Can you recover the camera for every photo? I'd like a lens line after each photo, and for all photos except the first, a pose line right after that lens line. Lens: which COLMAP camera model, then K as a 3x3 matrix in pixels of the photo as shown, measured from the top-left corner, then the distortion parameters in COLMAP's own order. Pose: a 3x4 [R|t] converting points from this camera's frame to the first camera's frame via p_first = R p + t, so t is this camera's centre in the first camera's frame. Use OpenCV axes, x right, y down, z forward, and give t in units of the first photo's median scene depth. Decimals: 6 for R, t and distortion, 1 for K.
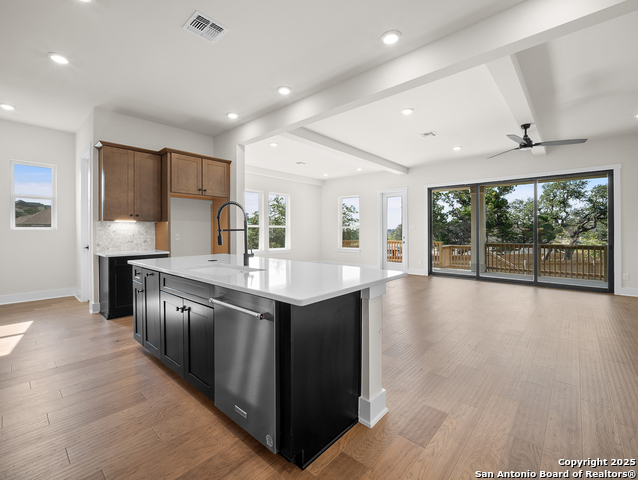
lens RADIAL K [[286.3, 0, 318.6], [0, 286.3, 230.9], [0, 0, 1]] dist [-0.000477, 0.000251]
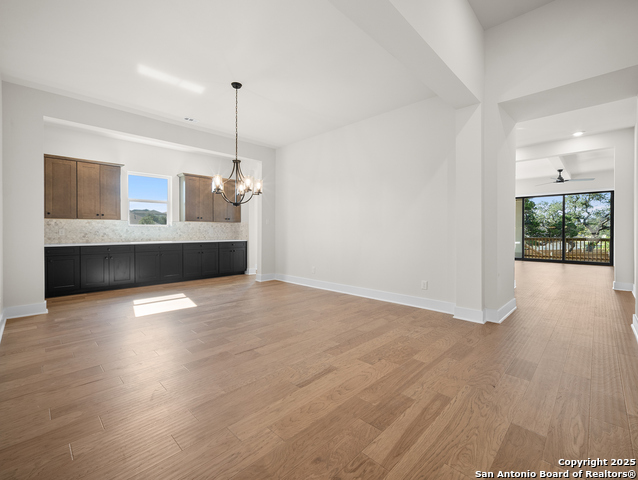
lens RADIAL K [[286.3, 0, 318.6], [0, 286.3, 230.9], [0, 0, 1]] dist [-0.000477, 0.000251]
pose [[0.998942, -0.000075, -0.045985, -0.152414], [0.000276, 0.999990, 0.004365, 0.002314], [0.045984, -0.004373, 0.998933, -0.186809]]
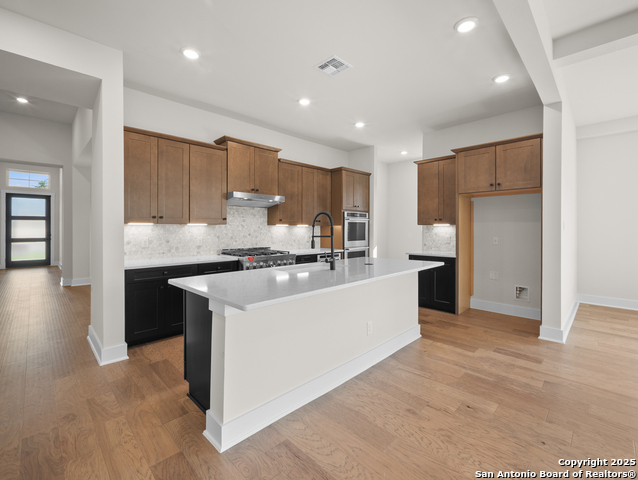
lens RADIAL K [[286.3, 0, 318.6], [0, 286.3, 230.9], [0, 0, 1]] dist [-0.000477, 0.000251]
pose [[-0.051706, 0.007532, -0.998634, 0.603020], [0.000697, 0.999972, 0.007506, -0.024516], [0.998662, -0.000308, -0.051709, 0.749097]]
